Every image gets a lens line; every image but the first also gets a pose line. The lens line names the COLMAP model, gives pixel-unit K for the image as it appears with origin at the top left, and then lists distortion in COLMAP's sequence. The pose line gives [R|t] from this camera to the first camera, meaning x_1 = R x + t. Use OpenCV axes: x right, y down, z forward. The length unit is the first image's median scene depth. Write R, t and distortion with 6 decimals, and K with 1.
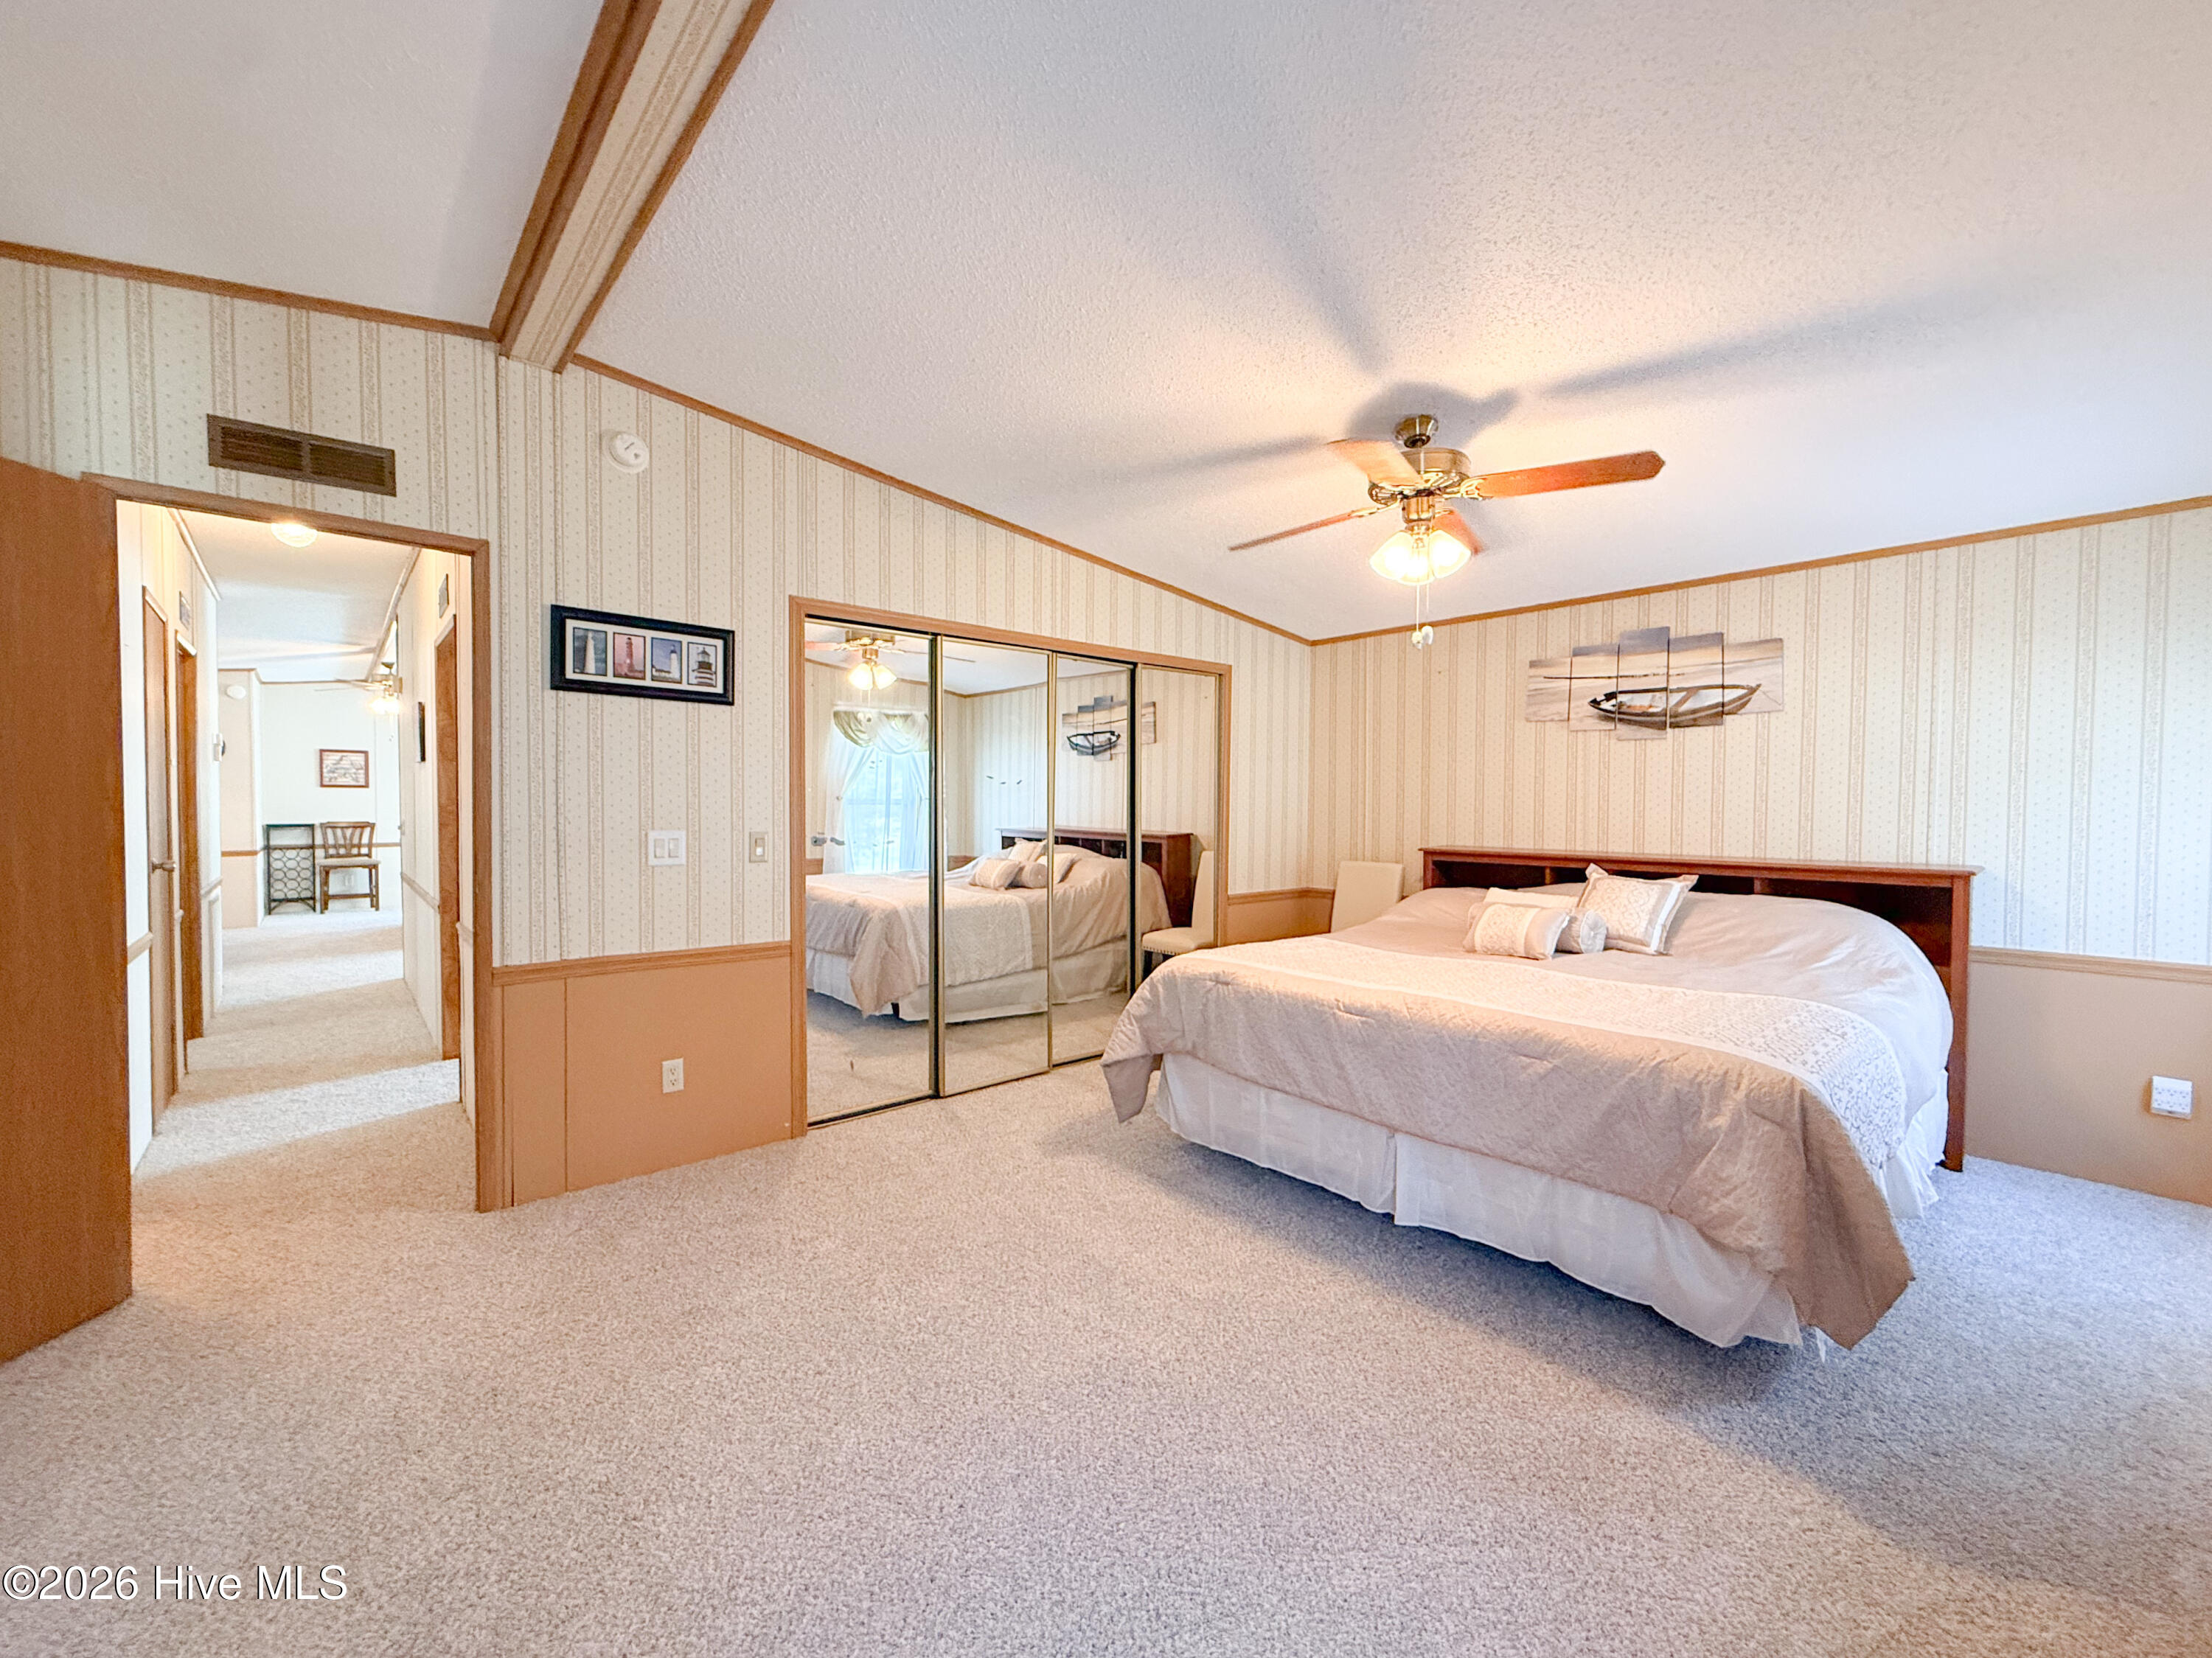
lens RADIAL K [[905.7, 0, 1086.1], [0, 905.7, 825.0], [0, 0, 1]] dist [-0.004609, -0.000138]
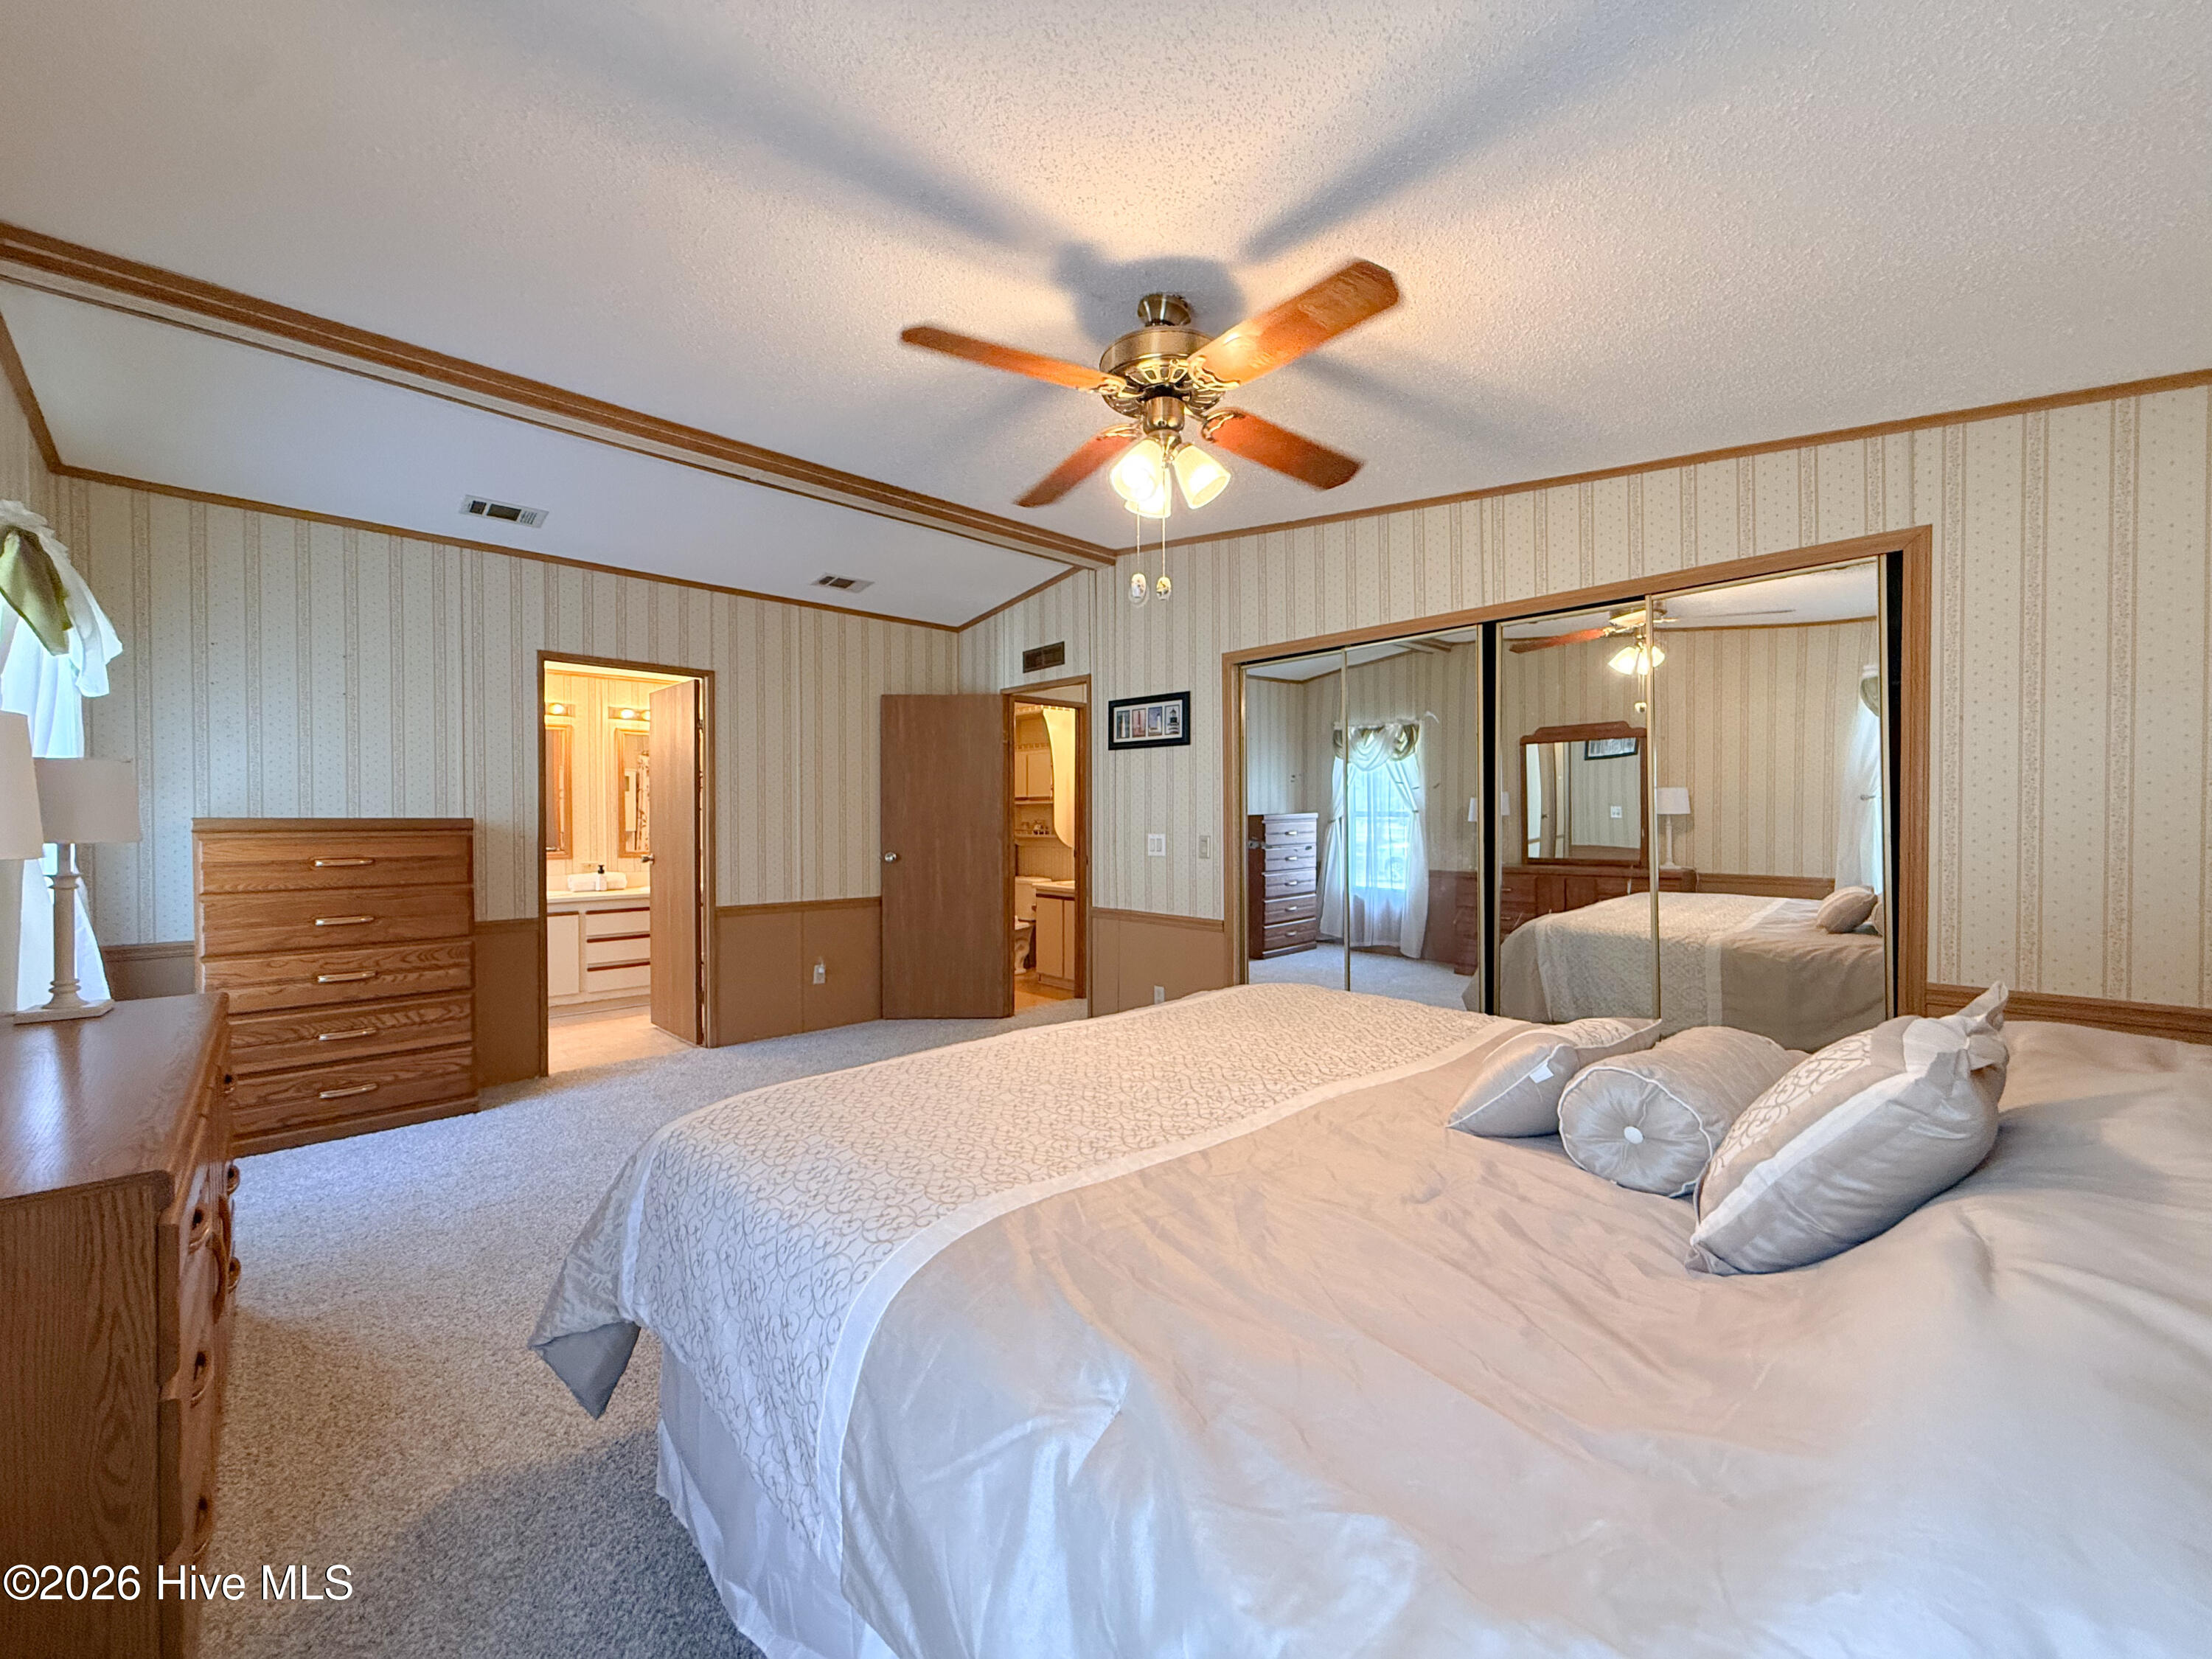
lens RADIAL K [[905.8, 0, 1107.5], [0, 905.8, 824.9], [0, 0, 1]] dist [-0.004609, -0.000138]
pose [[0.035497, 0.001185, -0.999369, 0.891898], [-0.011426, 0.999934, 0.000780, -0.007723], [0.999304, 0.011391, 0.035509, 0.734723]]
